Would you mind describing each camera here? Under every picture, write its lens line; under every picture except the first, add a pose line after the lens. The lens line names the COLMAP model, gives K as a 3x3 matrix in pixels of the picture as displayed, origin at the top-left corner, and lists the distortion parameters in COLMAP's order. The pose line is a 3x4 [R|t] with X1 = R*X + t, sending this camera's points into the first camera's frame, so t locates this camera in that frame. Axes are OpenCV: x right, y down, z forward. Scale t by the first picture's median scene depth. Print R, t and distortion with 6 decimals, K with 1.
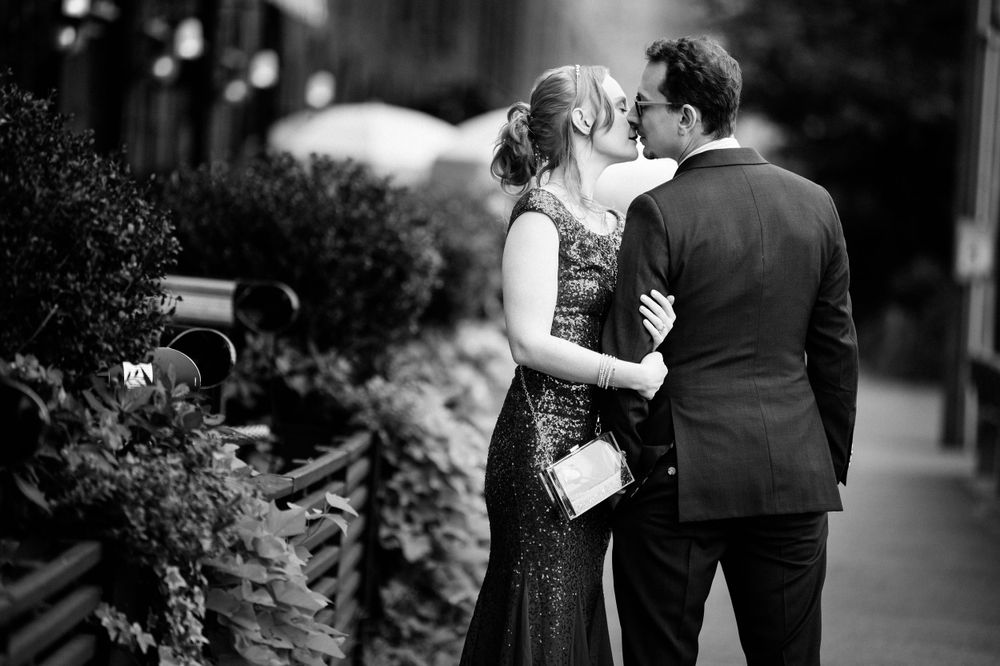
lens RADIAL K [[5248.7, 0, 497.2], [0, 5248.7, 329.6], [0, 0, 1]] dist [-0.043703, 0.000000]
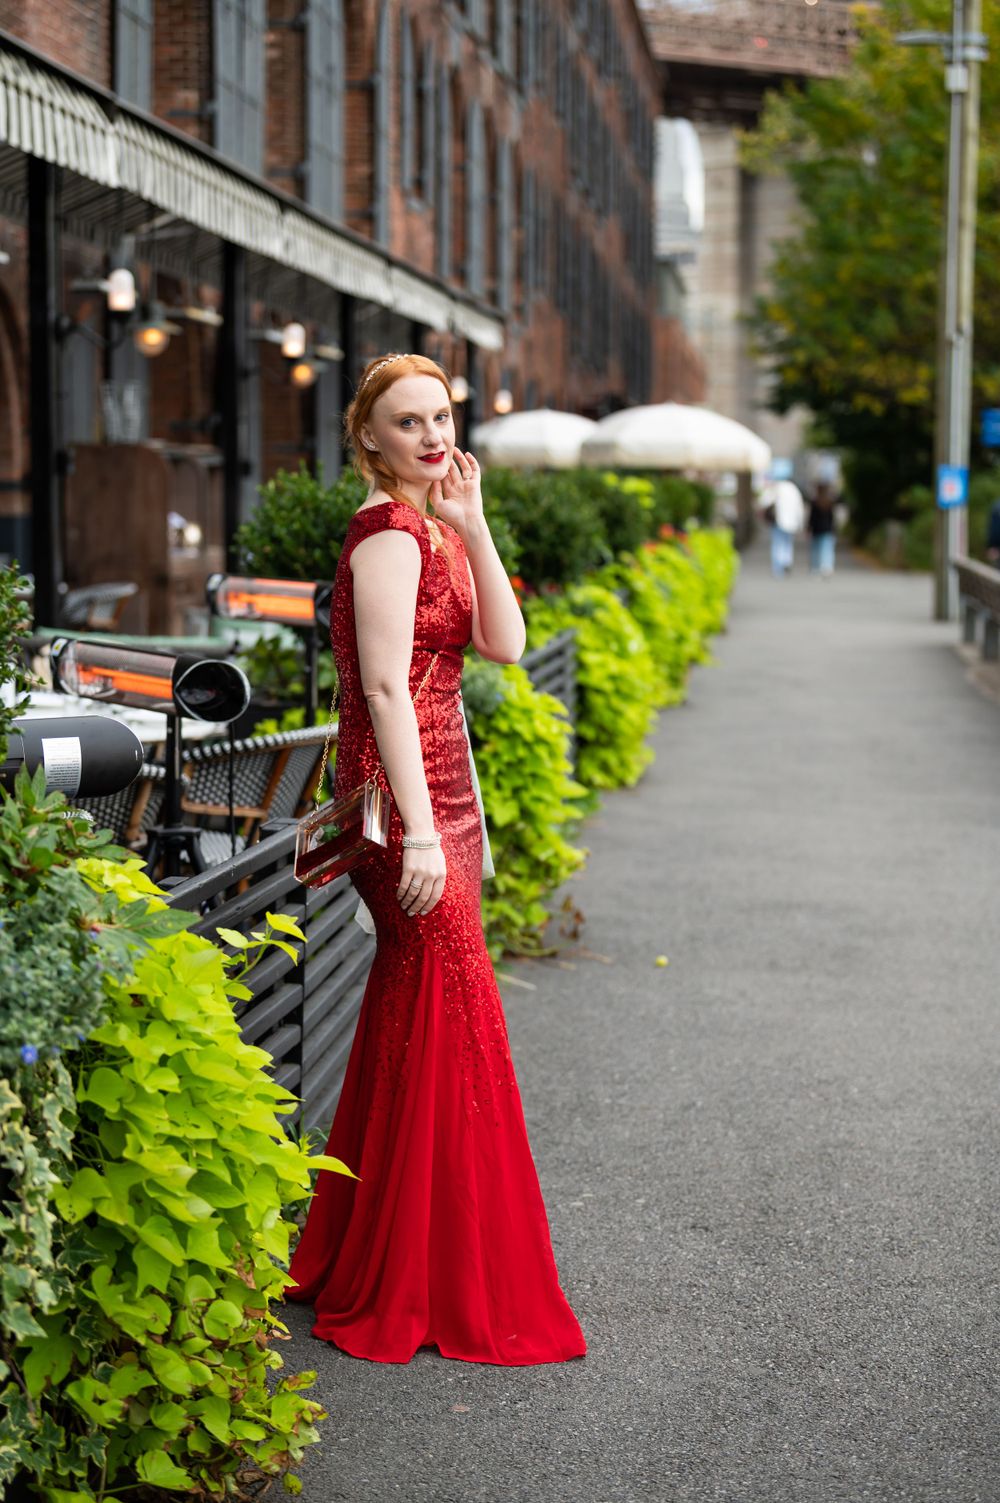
lens RADIAL K [[2859.9, 0, 528.7], [0, 2859.9, 762.6], [0, 0, 1]] dist [-0.034537, 0.000000]
pose [[0.997481, -0.049634, -0.050672, 0.020103], [0.053530, 0.995461, 0.078684, -0.015579], [0.046536, -0.081198, 0.995611, 0.404227]]
